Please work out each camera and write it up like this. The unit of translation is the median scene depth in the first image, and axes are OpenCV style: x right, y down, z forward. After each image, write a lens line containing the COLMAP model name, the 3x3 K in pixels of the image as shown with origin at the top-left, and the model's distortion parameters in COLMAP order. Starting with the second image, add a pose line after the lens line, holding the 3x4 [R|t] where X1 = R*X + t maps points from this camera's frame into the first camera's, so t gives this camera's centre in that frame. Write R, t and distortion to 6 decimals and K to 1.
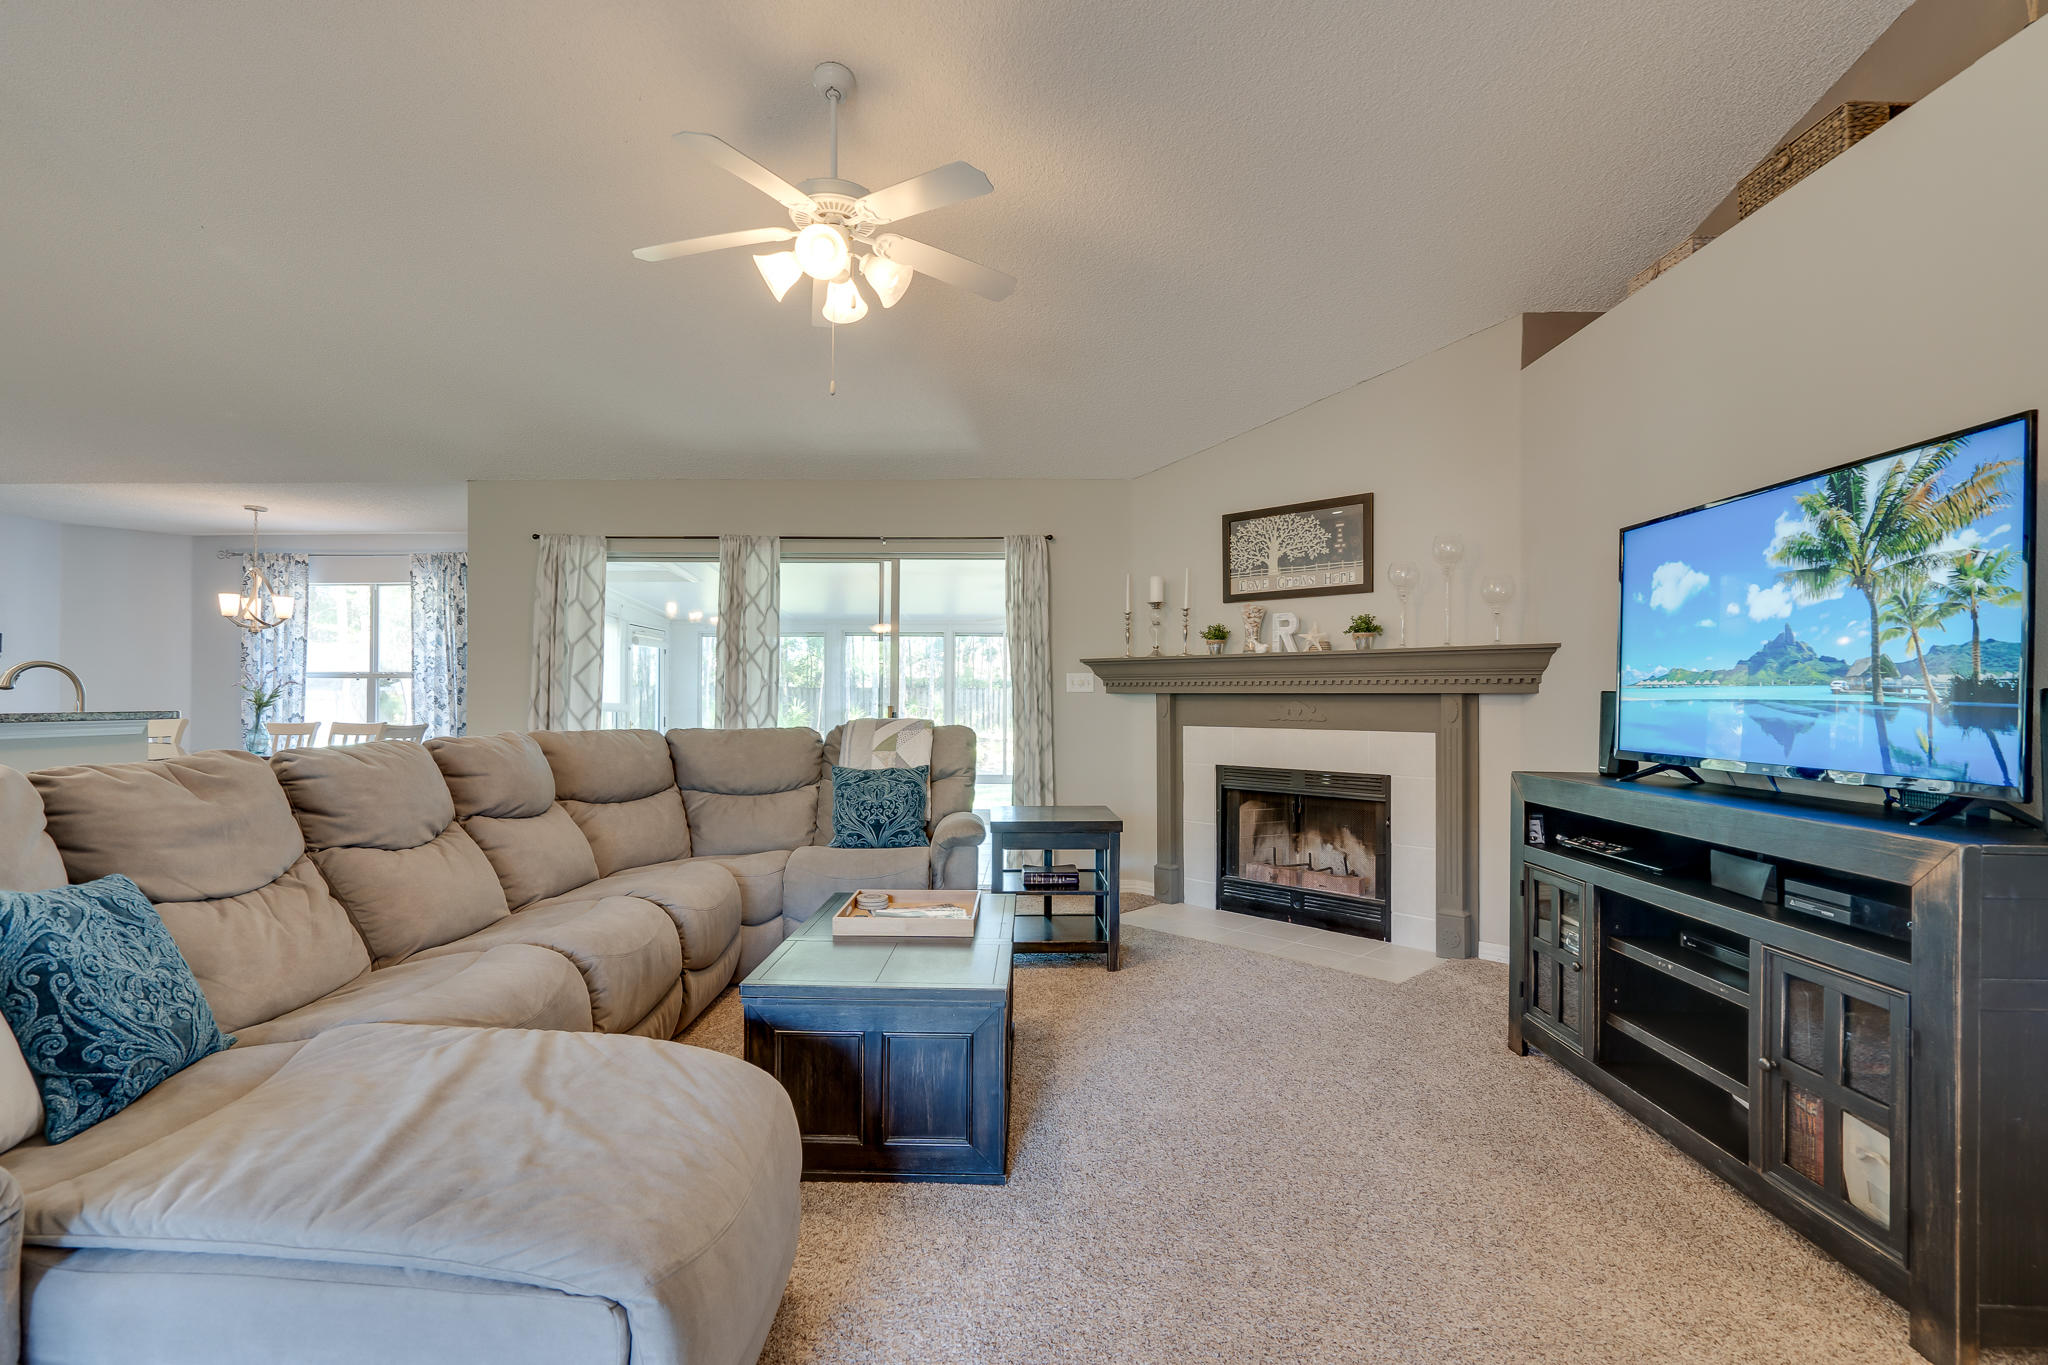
lens RADIAL K [[945.2, 0, 1011.9], [0, 945.2, 692.2], [0, 0, 1]] dist [-0.003362, -0.000186]
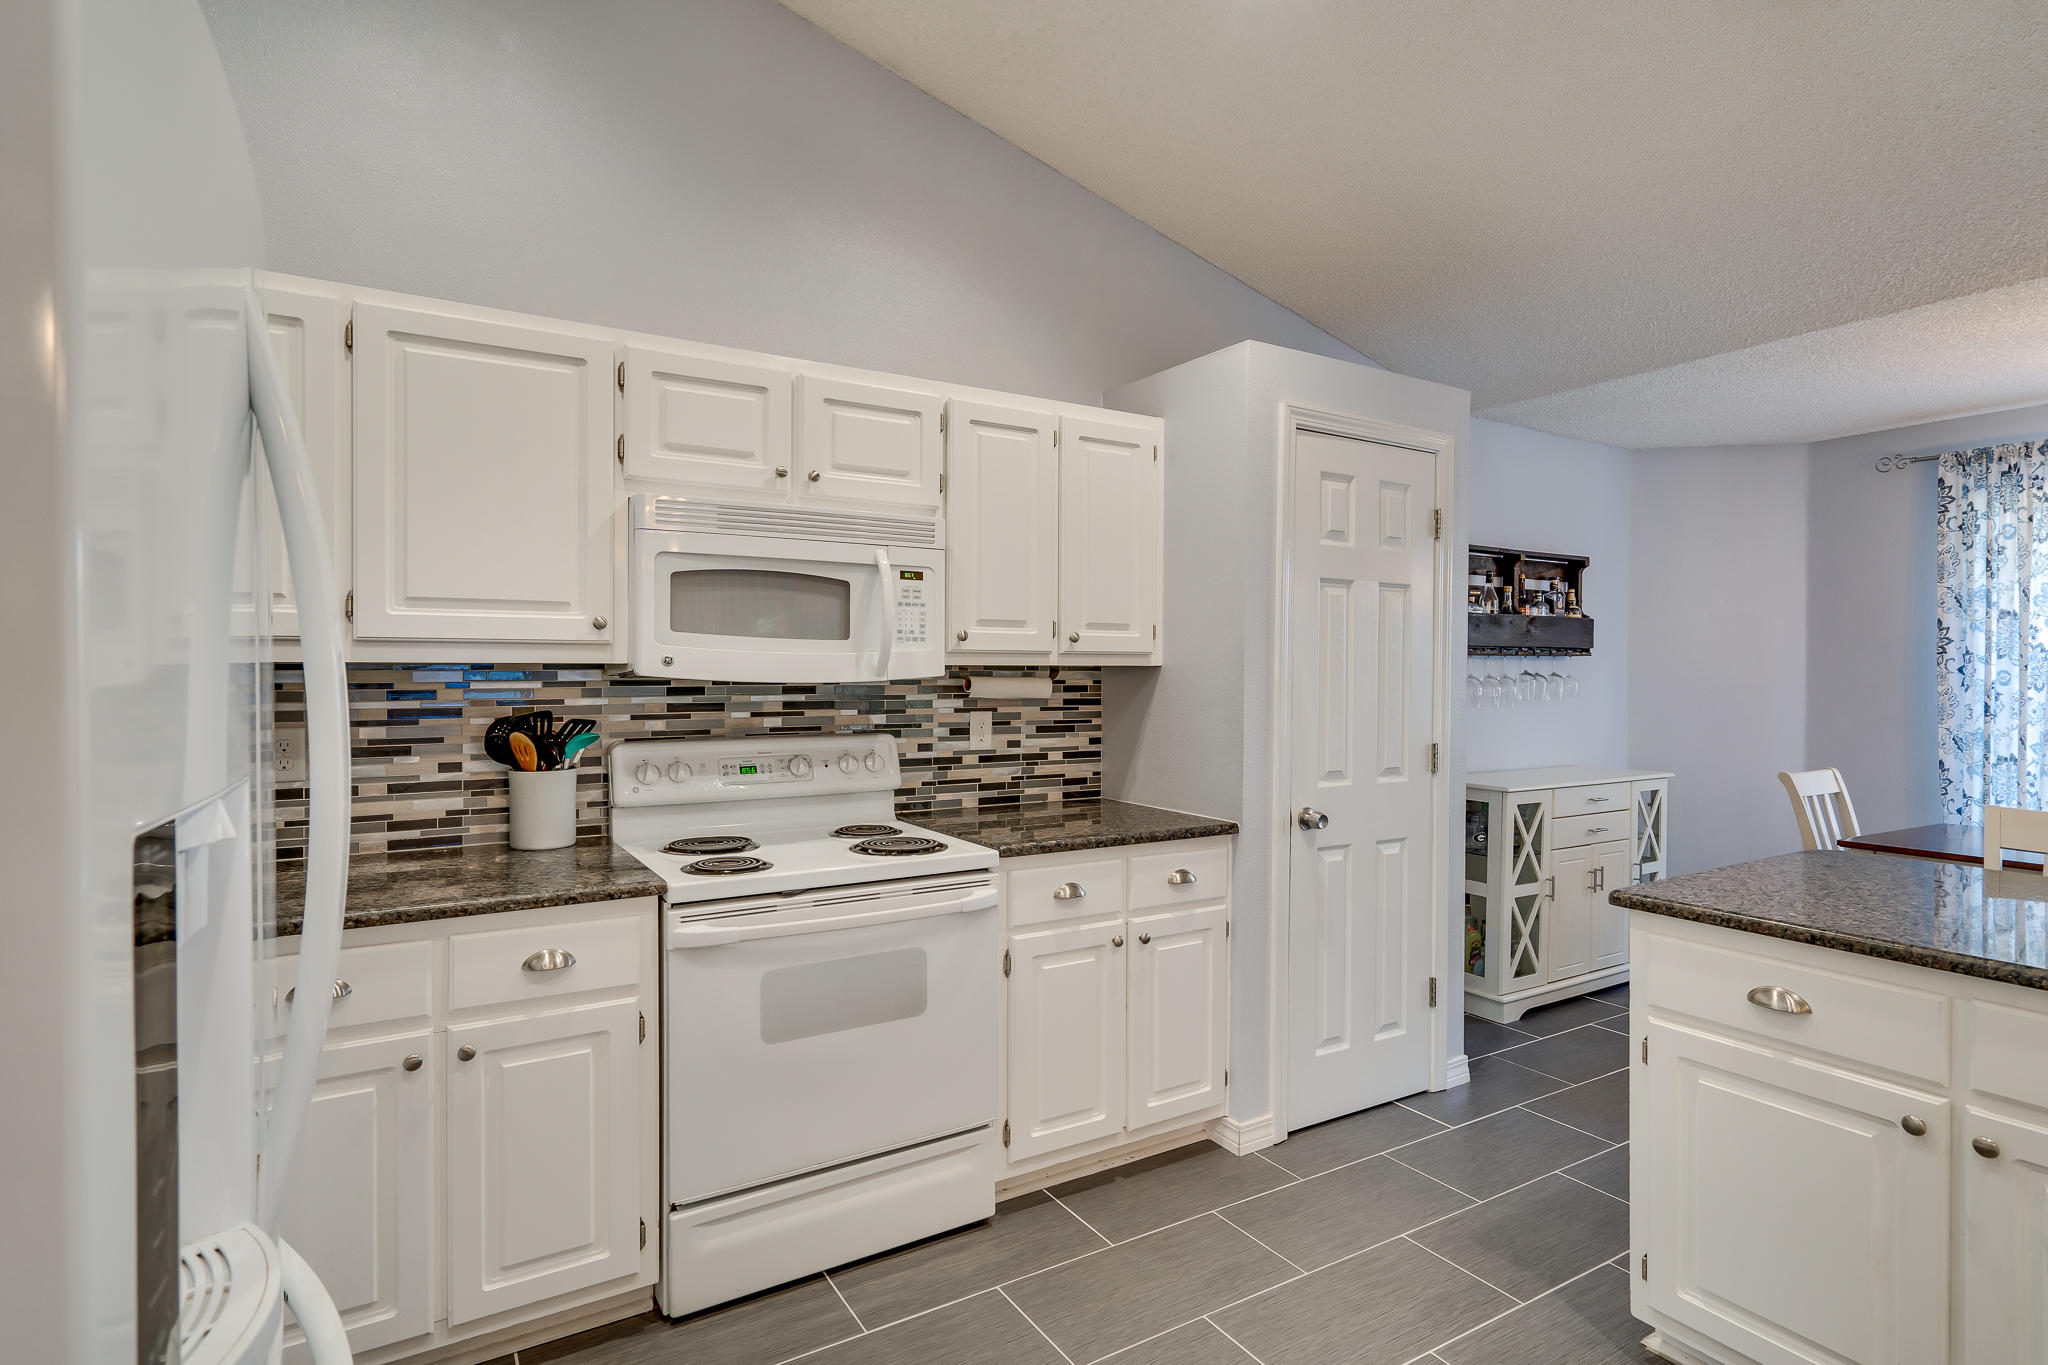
lens RADIAL K [[1056.8, 0, 1095.1], [0, 1056.8, 682.1], [0, 0, 1]] dist [0.040409, 0.000500]
pose [[0.567555, 0.006599, -0.823309, -0.984112], [0.004172, 0.999932, 0.010891, -0.041867], [0.823325, -0.009616, 0.567489, 0.433705]]
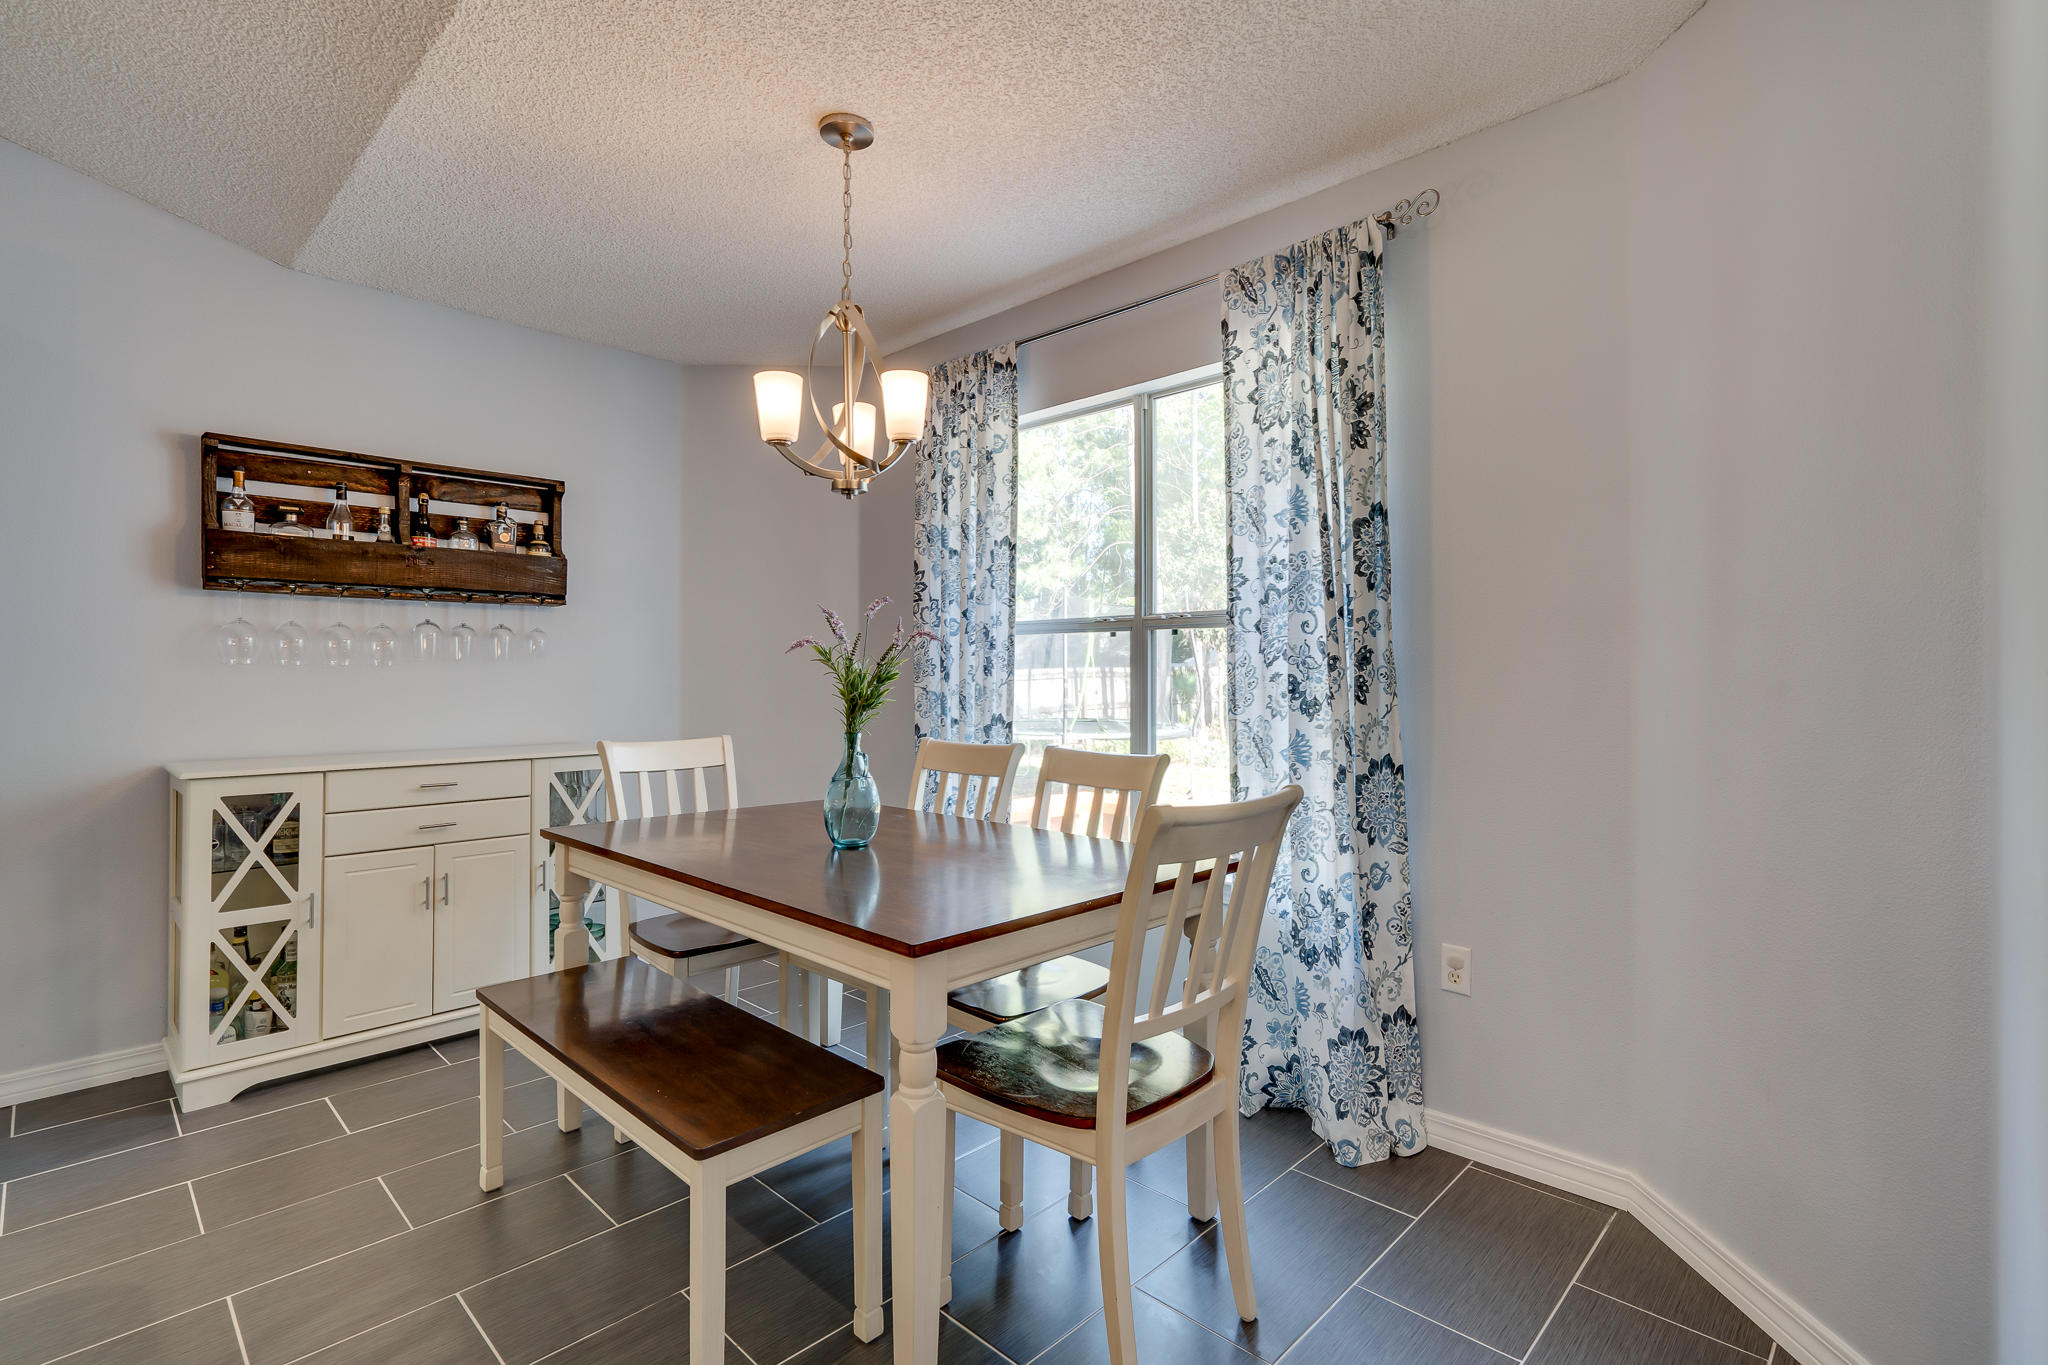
lens RADIAL K [[966.8, 0, 1052.7], [0, 966.8, 671.7], [0, 0, 1]] dist [-0.001885, -0.000416]
pose [[0.744525, -0.001996, -0.667592, -0.758000], [0.007147, 0.999962, 0.004981, 0.001130], [0.667557, -0.008480, 0.744511, 1.174542]]
